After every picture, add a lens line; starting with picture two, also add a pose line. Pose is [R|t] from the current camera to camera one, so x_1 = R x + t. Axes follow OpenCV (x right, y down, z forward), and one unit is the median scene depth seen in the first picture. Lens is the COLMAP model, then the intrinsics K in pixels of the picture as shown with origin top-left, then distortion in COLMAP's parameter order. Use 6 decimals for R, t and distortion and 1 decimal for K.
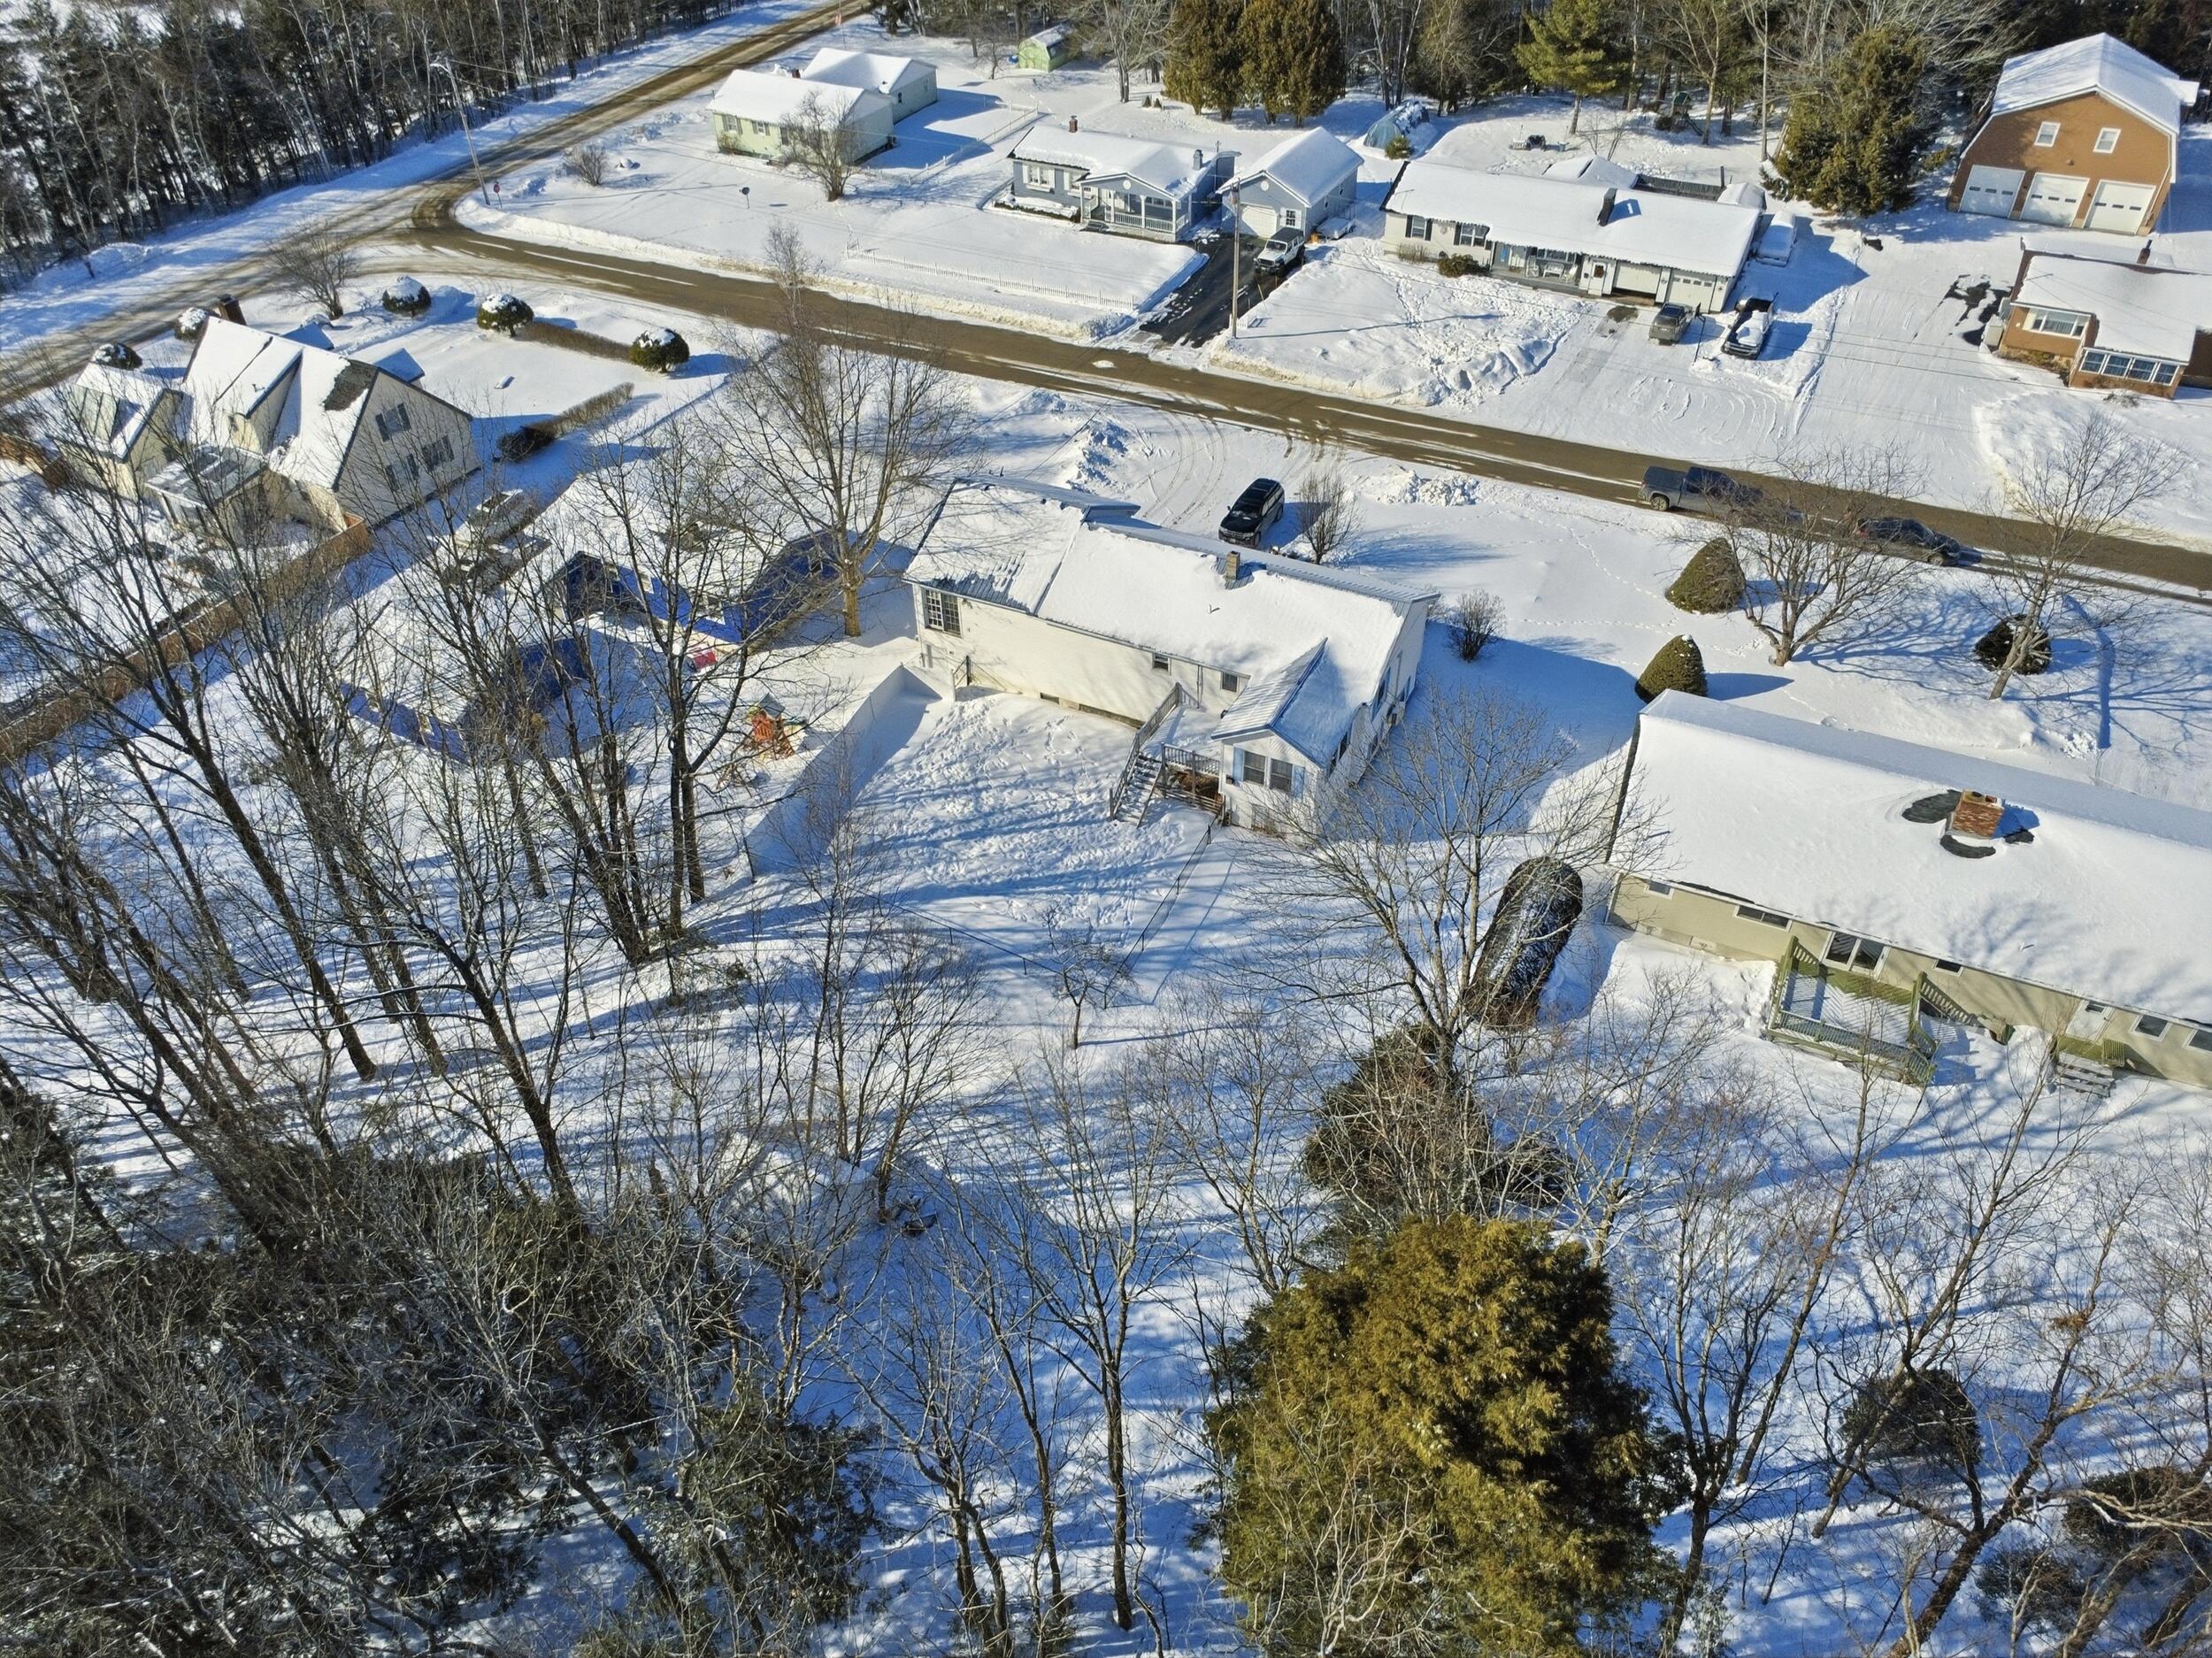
lens RADIAL K [[1613.4, 0, 1110.6], [0, 1613.4, 825.4], [0, 0, 1]] dist [0.000180, 0.001666]
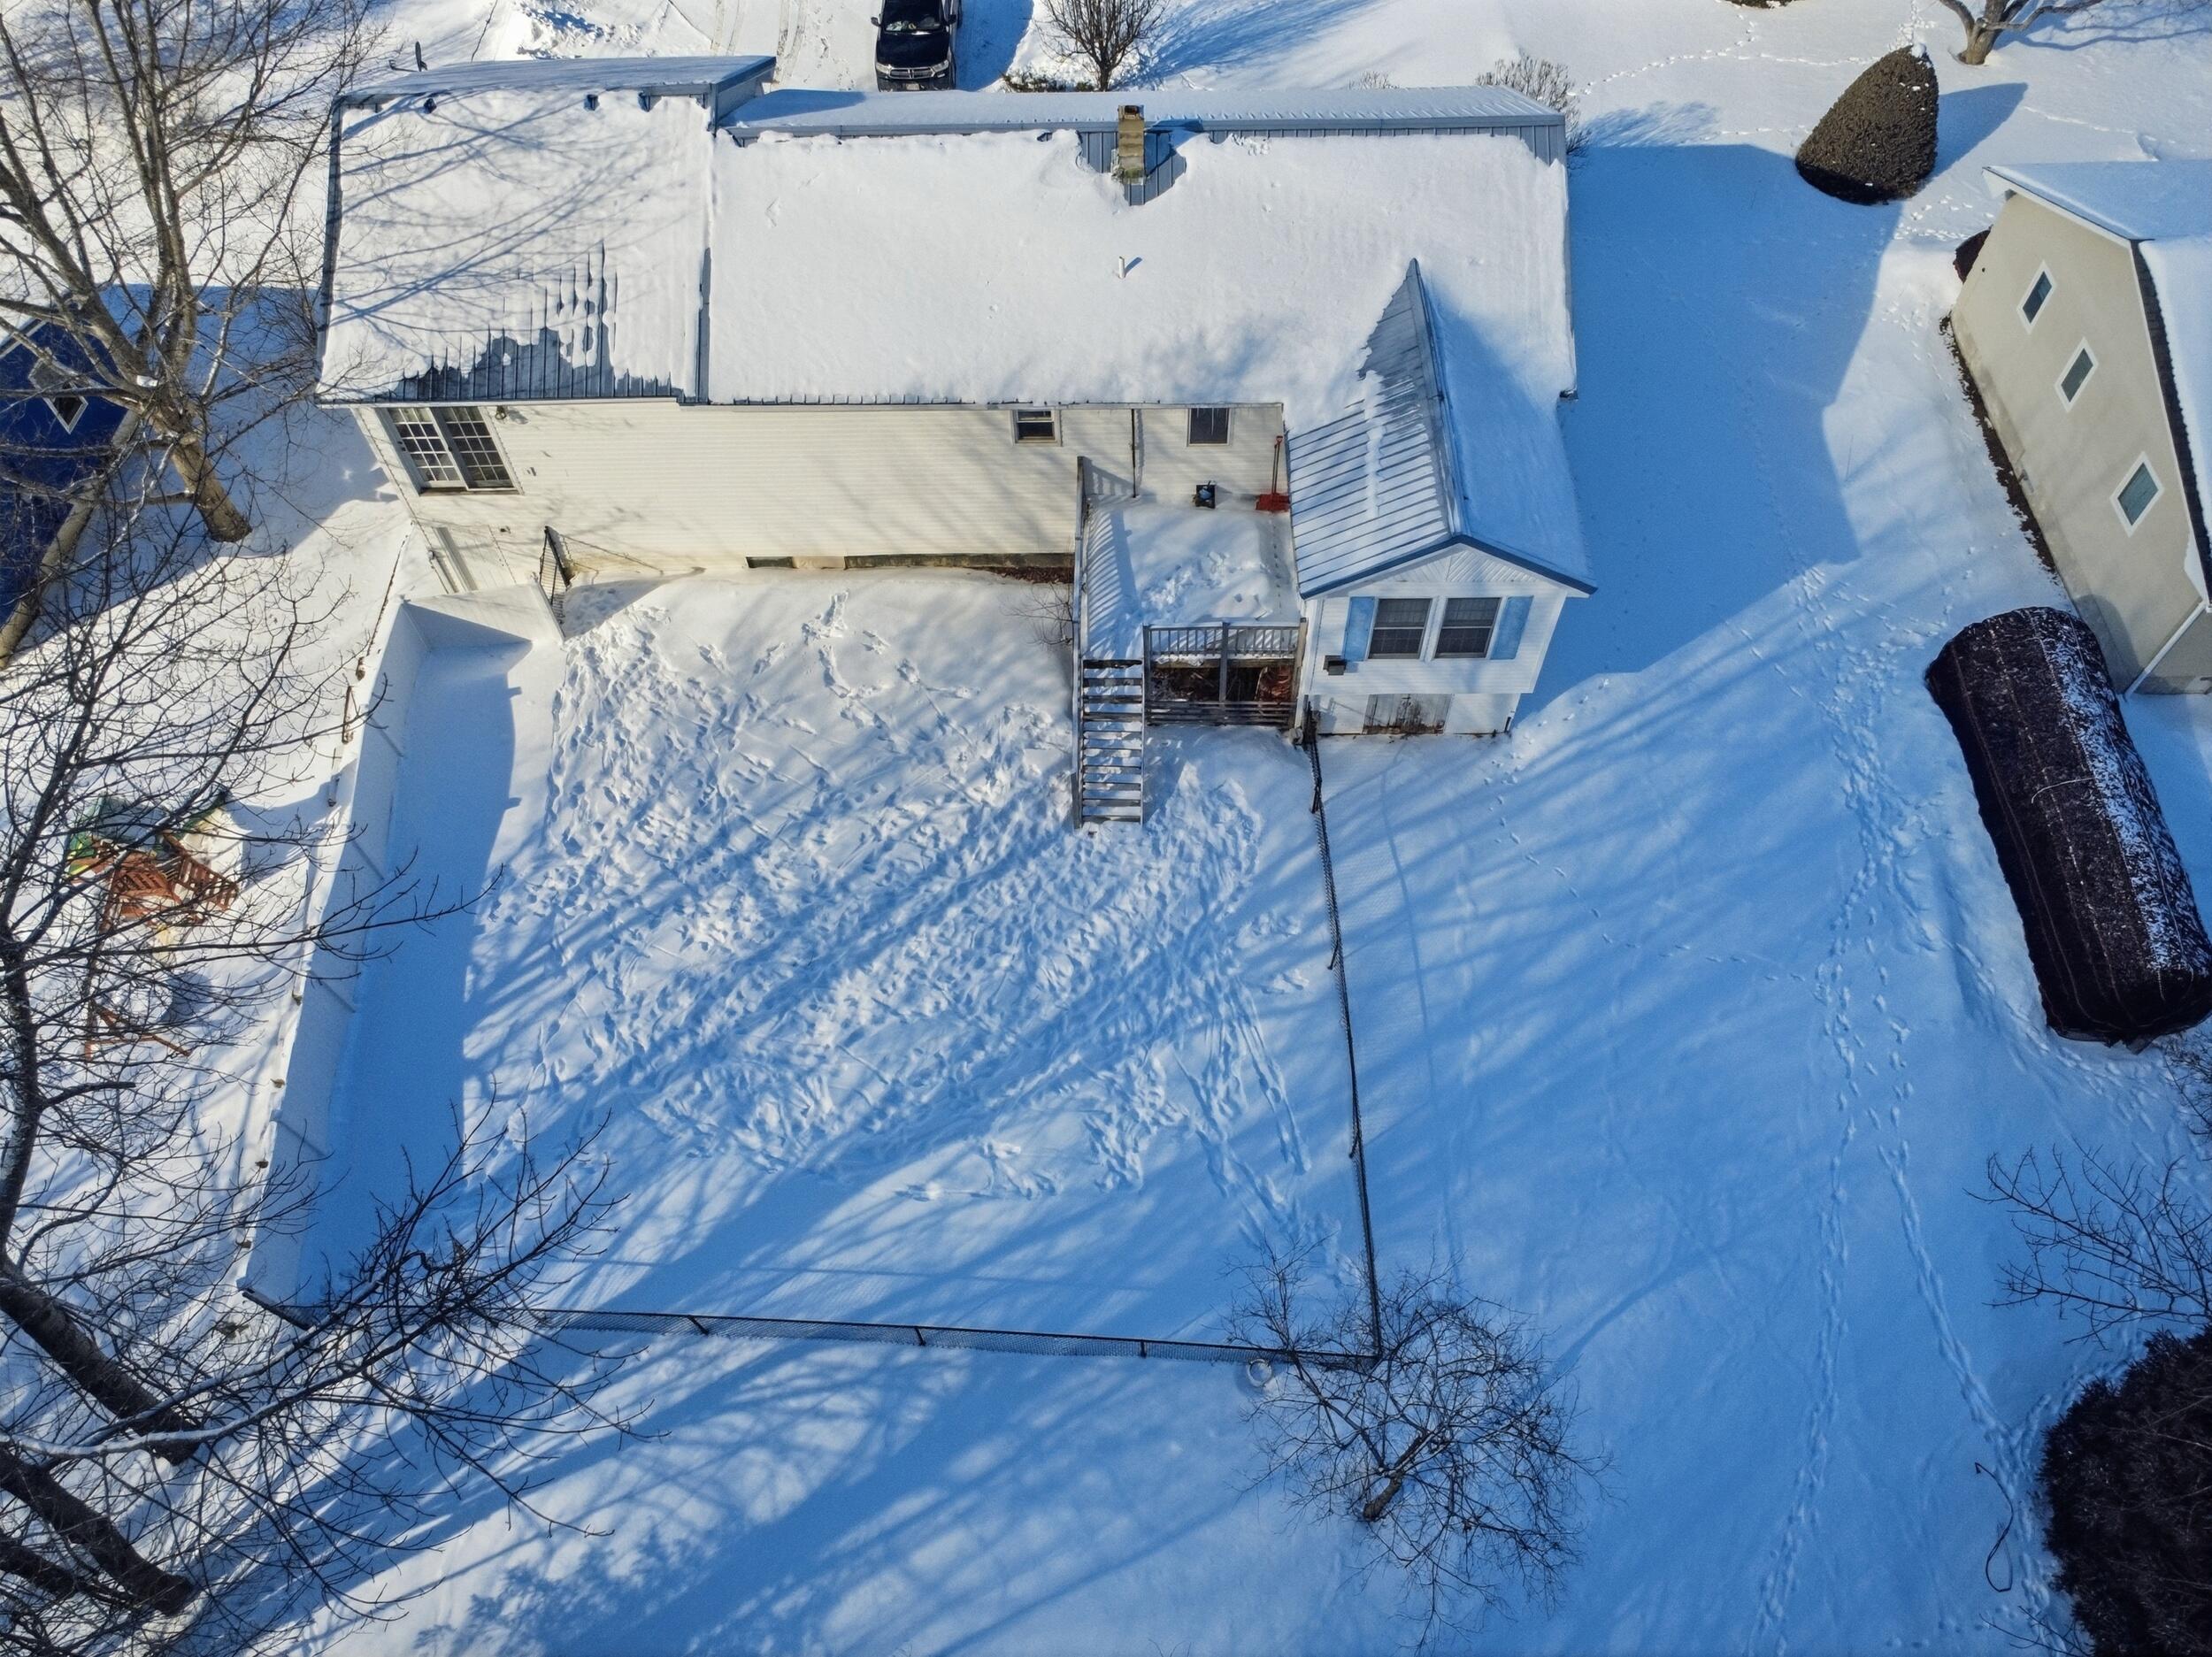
lens RADIAL K [[1613.4, 0, 1097.8], [0, 1613.4, 839.8], [0, 0, 1]] dist [0.000180, 0.001666]
pose [[0.898167, -0.370911, 0.236055, -0.092094], [0.289973, 0.903333, 0.316077, -0.127166], [-0.330473, -0.215440, 0.918898, 0.558523]]
